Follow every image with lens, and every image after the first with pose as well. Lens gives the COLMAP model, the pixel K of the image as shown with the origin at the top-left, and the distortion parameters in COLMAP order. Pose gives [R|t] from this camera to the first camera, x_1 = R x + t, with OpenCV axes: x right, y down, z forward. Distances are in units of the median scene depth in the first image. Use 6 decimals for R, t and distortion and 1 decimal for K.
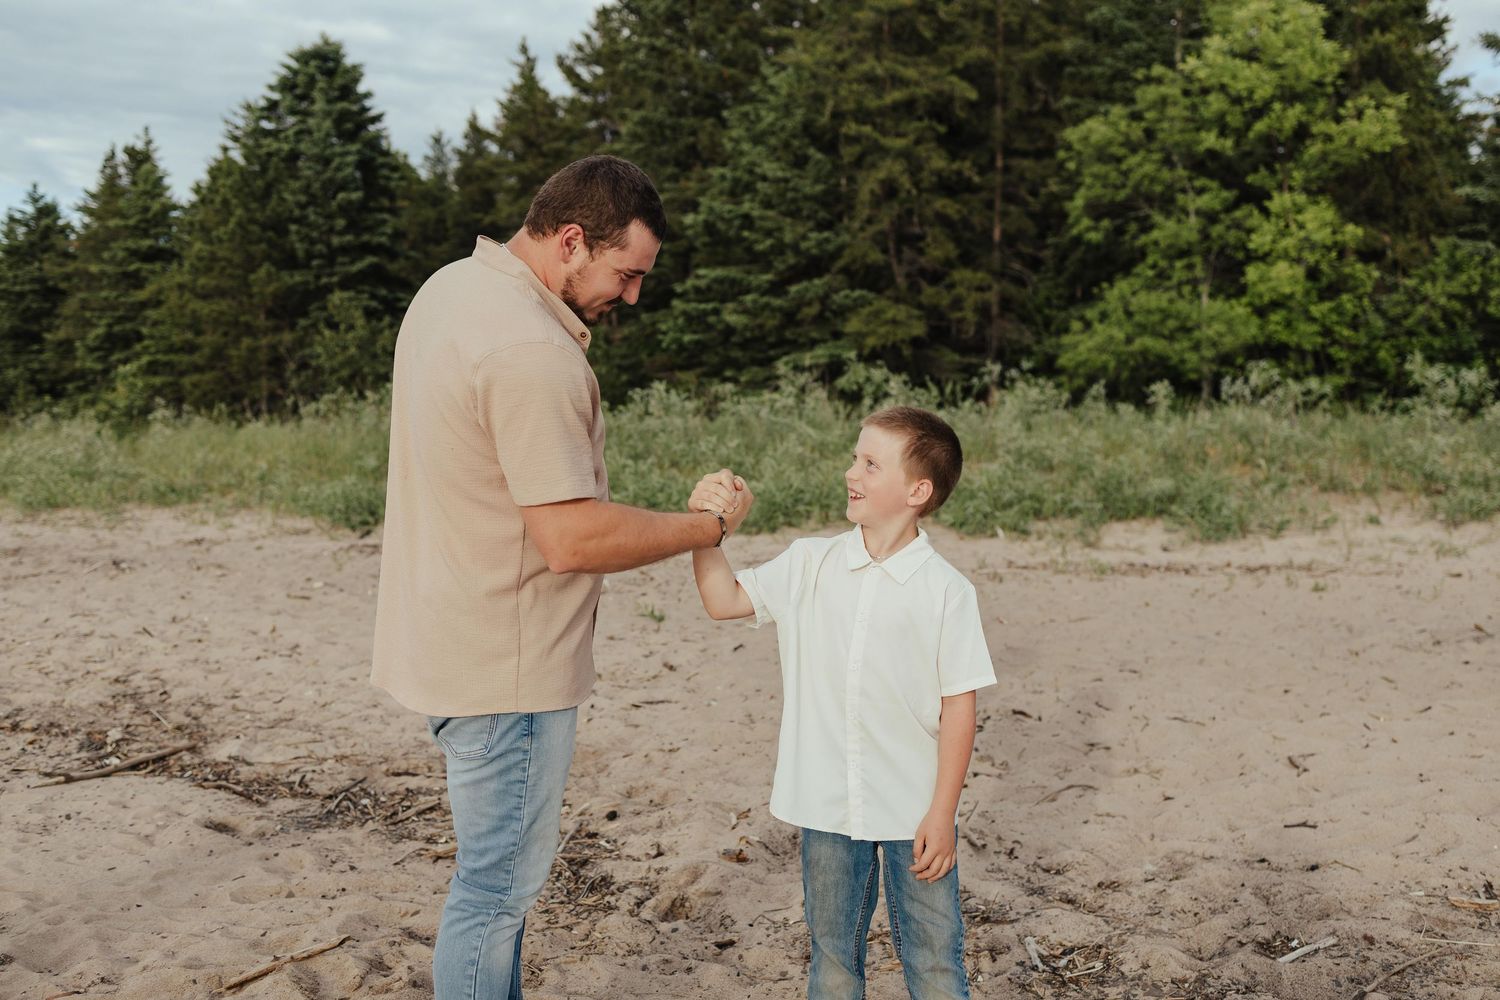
lens RADIAL K [[1531.5, 0, 753.6], [0, 1531.5, 490.1], [0, 0, 1]] dist [0.041591, -0.004077]
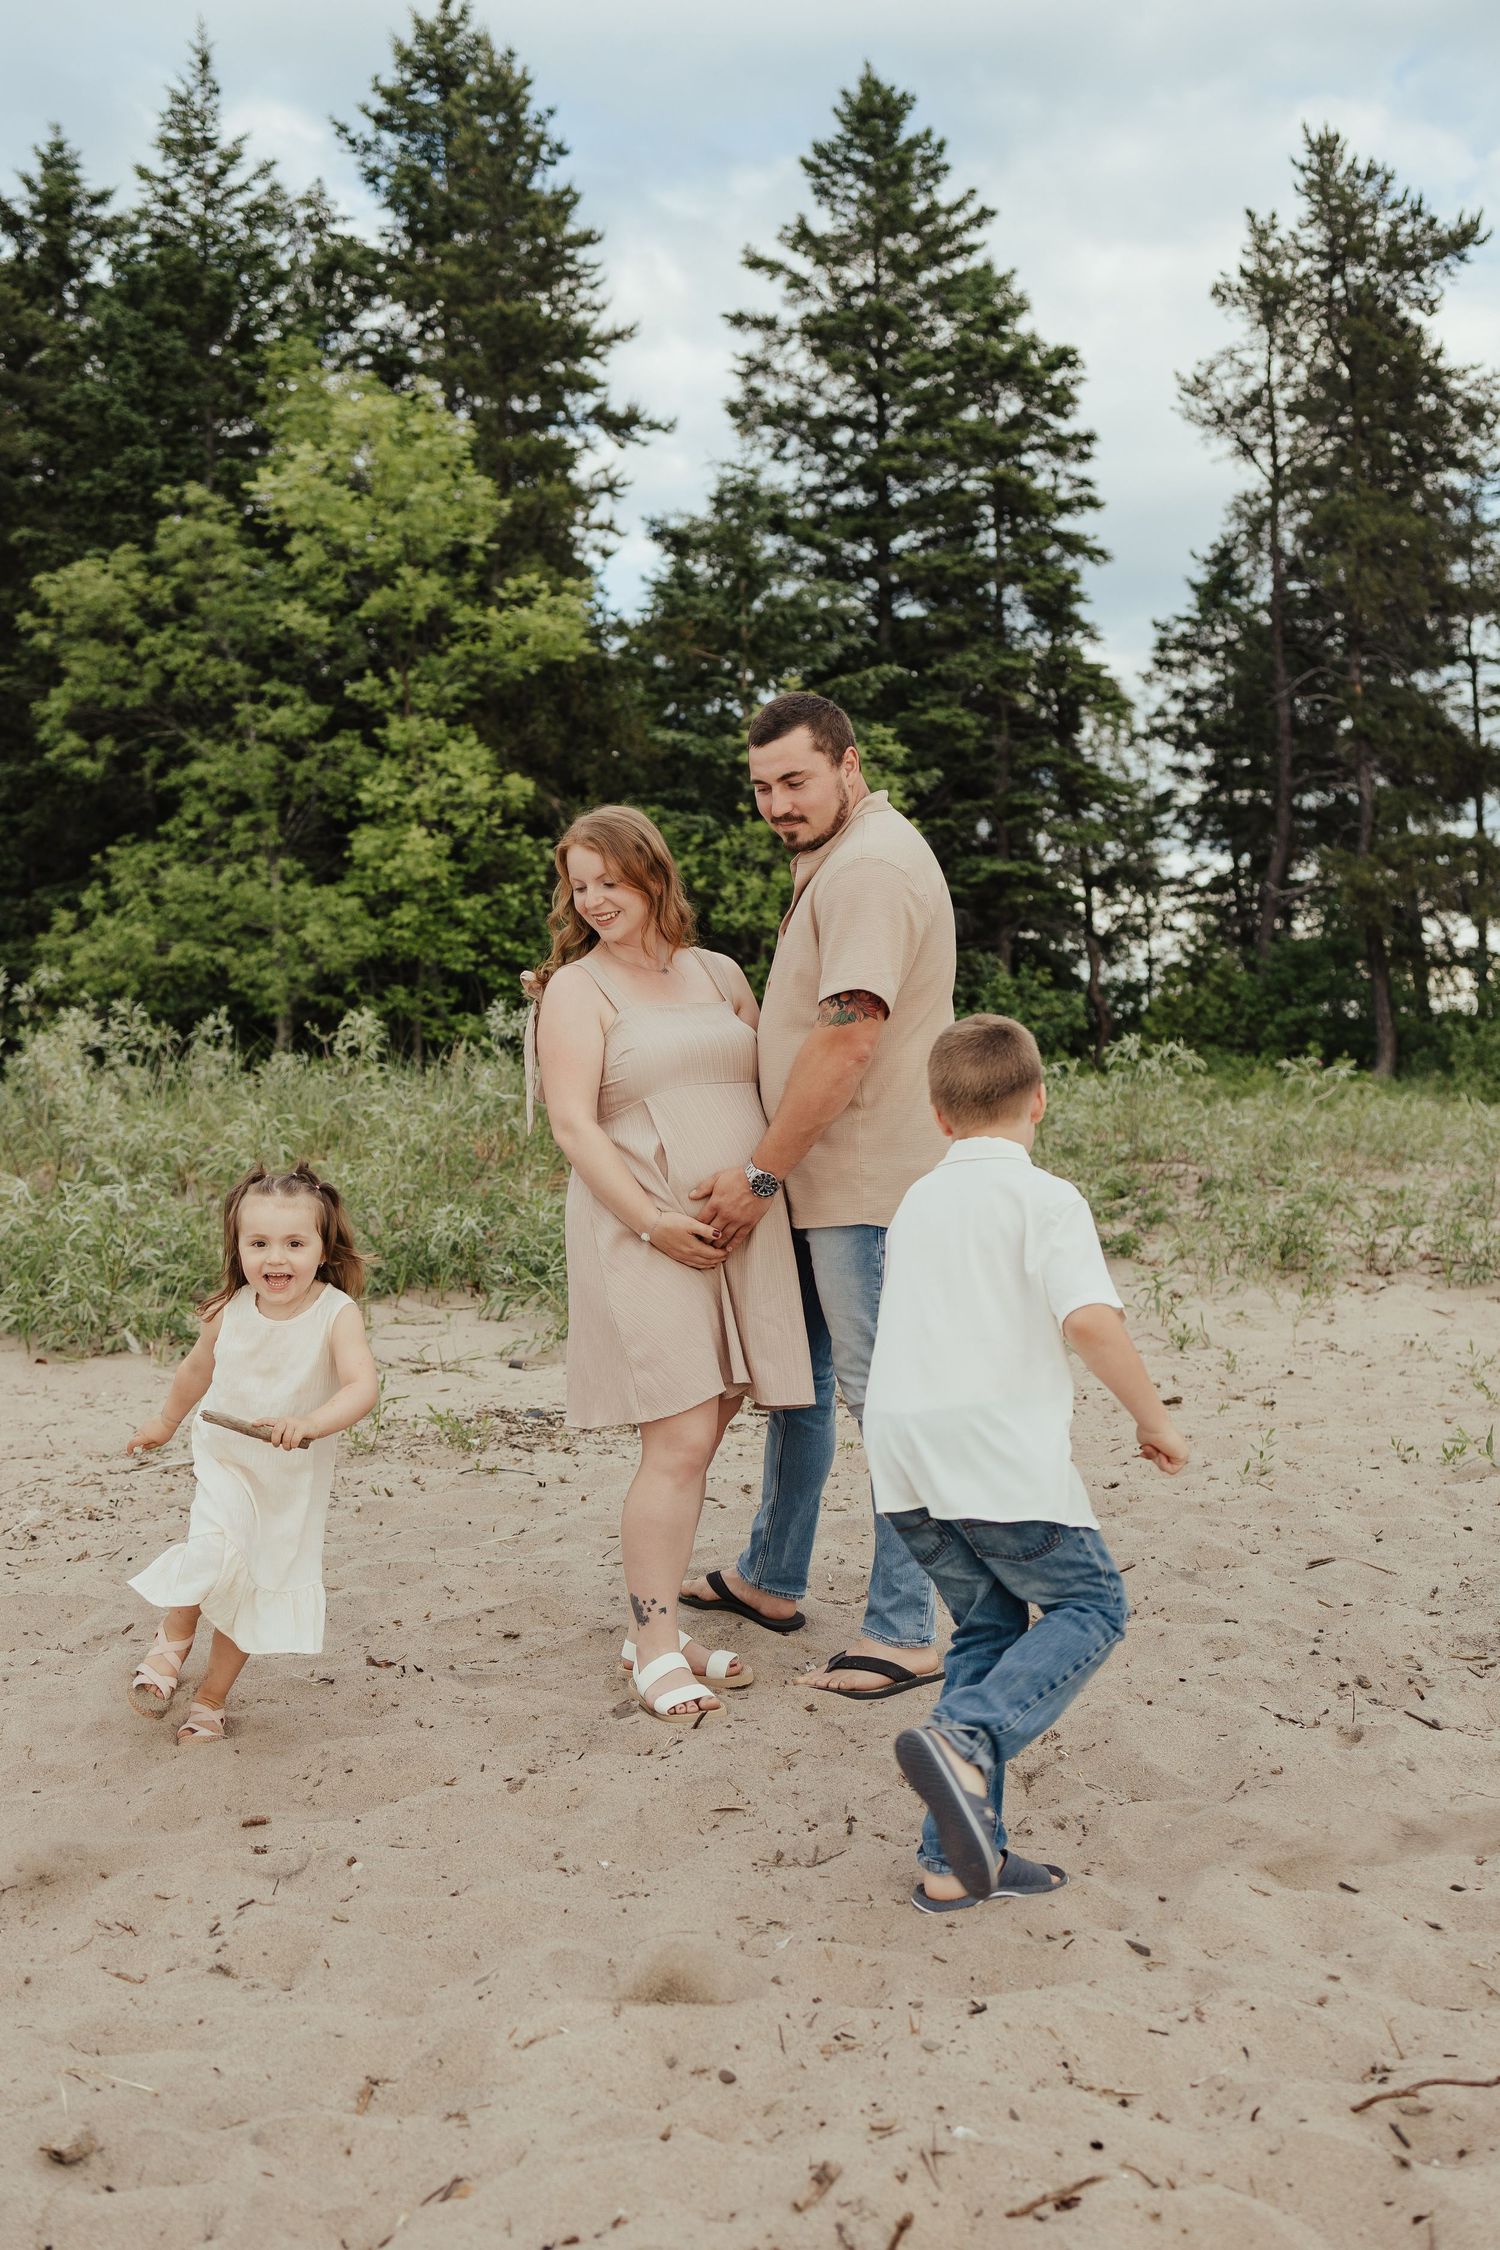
lens RADIAL K [[2179.2, 0, 750.0], [0, 2179.2, 1125.0], [0, 0, 1]] dist [0.002689, 0.000473]
pose [[0.841633, -0.011900, 0.539919, -0.011073], [0.026024, 0.999489, -0.018539, -0.007789], [-0.539422, 0.029654, 0.841513, 0.159207]]
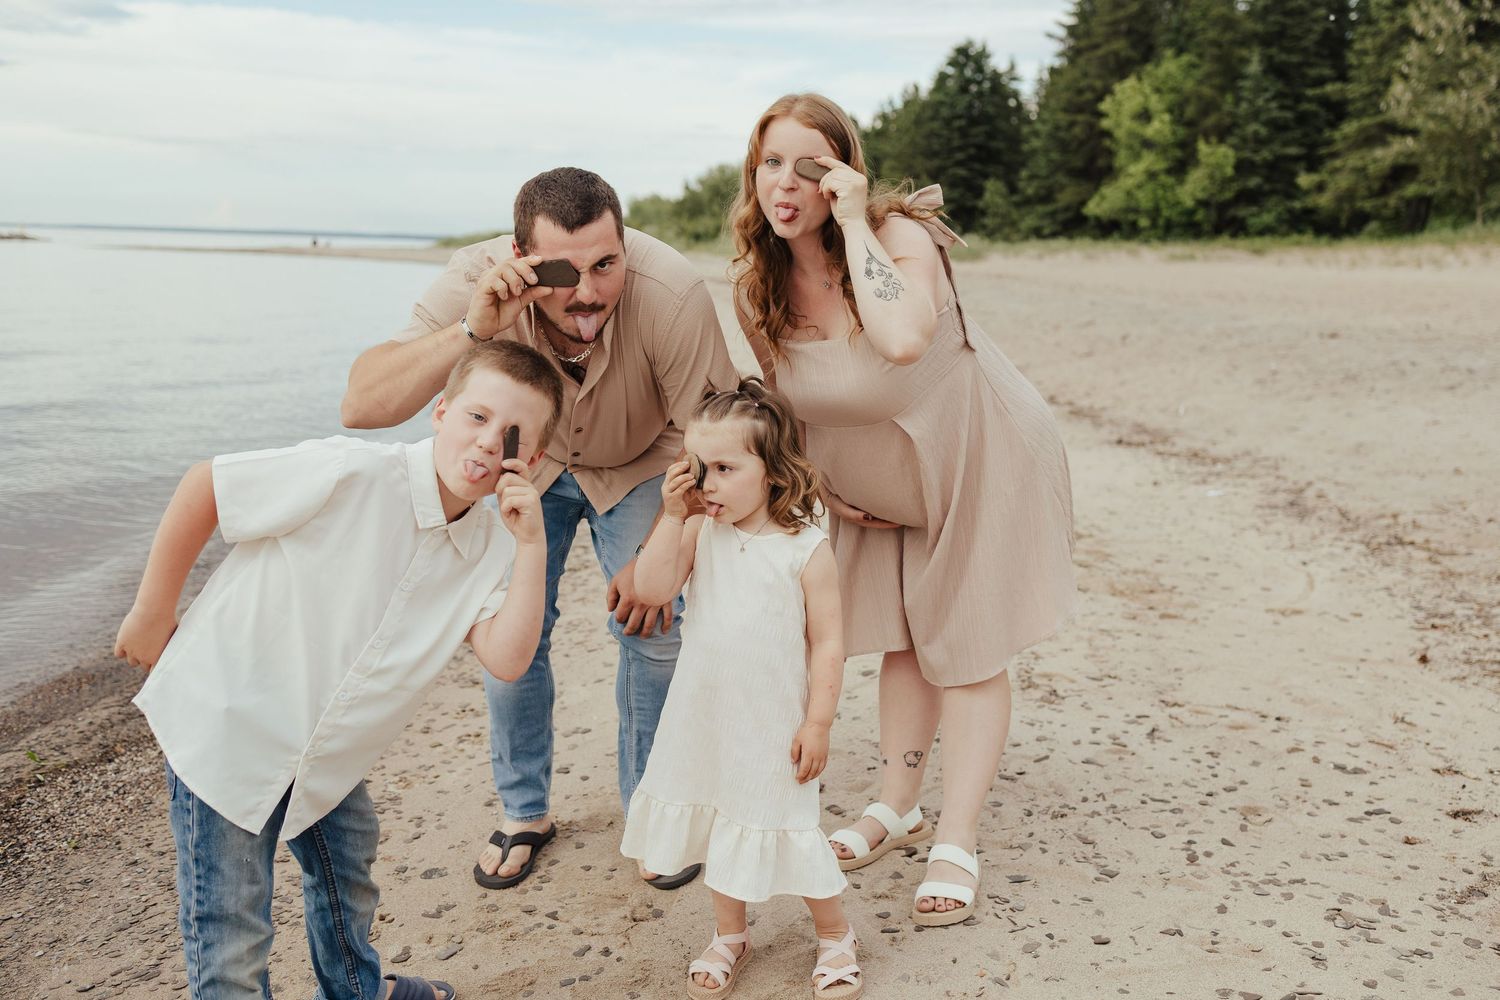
lens RADIAL K [[1495.8, 0, 750.0], [0, 1495.8, 500.0], [0, 0, 1]] dist [0.001834, -0.021993]
pose [[0.790894, 0.119425, -0.600187, 1.116227], [-0.032841, 0.987642, 0.153245, 0.024051], [0.611071, -0.101489, 0.785042, -1.176634]]
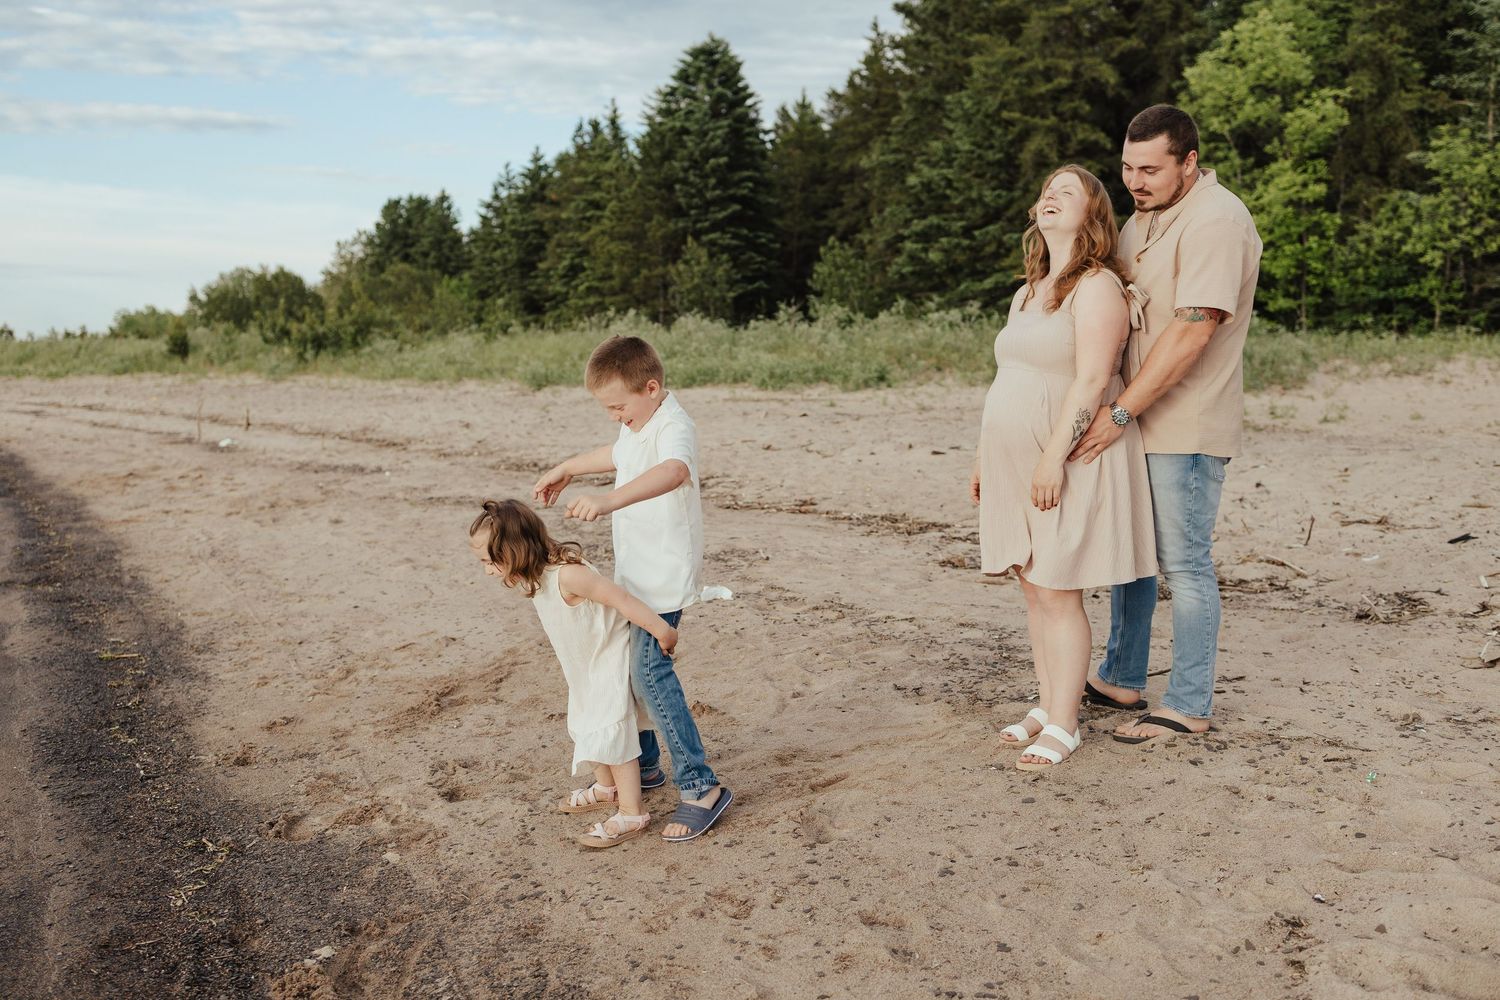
lens RADIAL K [[1527.2, 0, 769.2], [0, 1527.2, 499.6], [0, 0, 1]] dist [-0.005358, 0.004077]
pose [[0.947160, 0.032668, -0.319093, 0.289054], [-0.010763, 0.997477, 0.070170, 0.011517], [0.320580, -0.063028, 0.945122, -0.348874]]
